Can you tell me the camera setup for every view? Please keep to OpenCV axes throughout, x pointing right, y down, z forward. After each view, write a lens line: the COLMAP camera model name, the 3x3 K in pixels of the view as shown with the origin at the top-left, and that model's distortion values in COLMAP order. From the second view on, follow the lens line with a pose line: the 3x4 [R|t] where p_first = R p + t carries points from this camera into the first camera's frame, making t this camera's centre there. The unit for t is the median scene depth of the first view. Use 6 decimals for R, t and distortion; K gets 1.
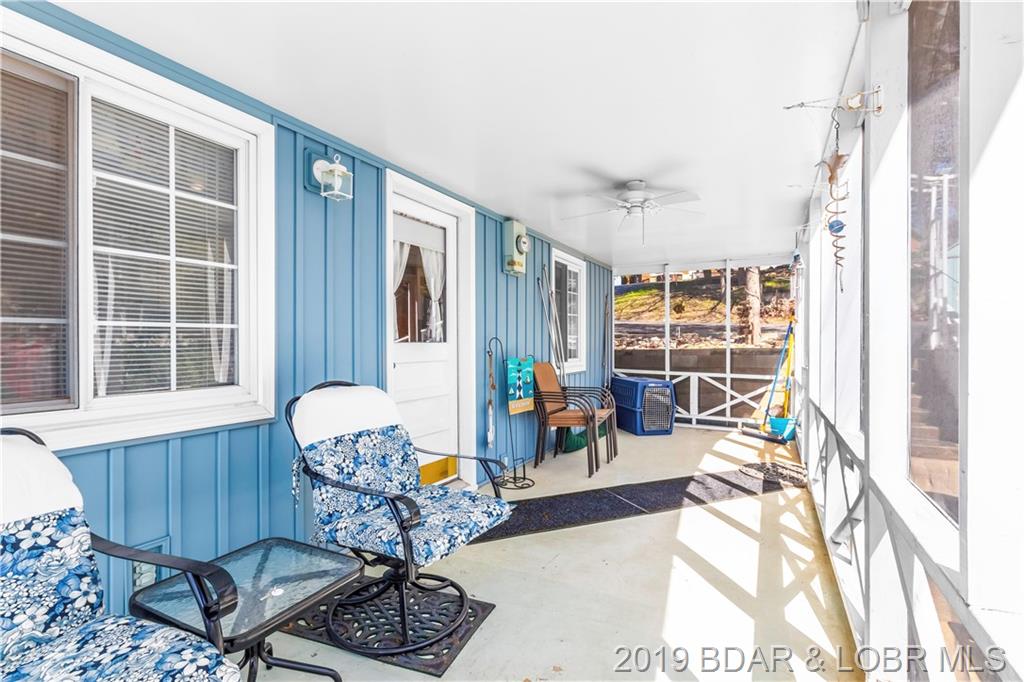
lens RADIAL K [[470.7, 0, 510.0], [0, 470.7, 341.1], [0, 0, 1]] dist [0.001883, 0.000324]
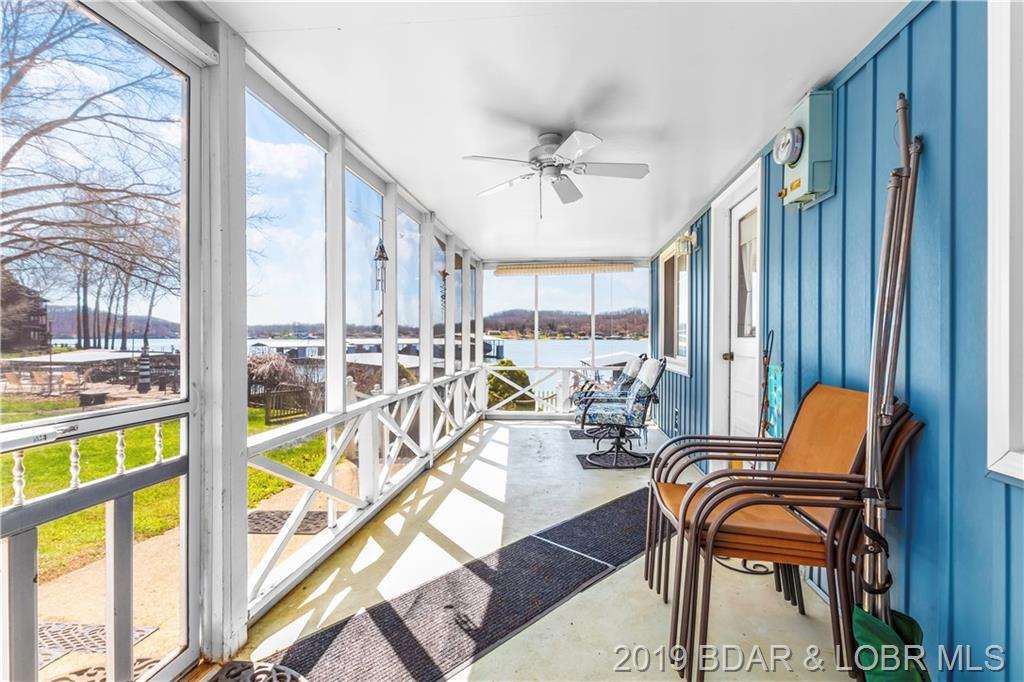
lens RADIAL K [[470.7, 0, 511.5], [0, 470.7, 336.7], [0, 0, 1]] dist [0.001883, 0.000324]
pose [[-0.929089, 0.005578, -0.369814, 0.605947], [-0.000701, 0.999858, 0.016842, 0.008140], [0.369855, 0.015907, -0.928953, 1.653147]]
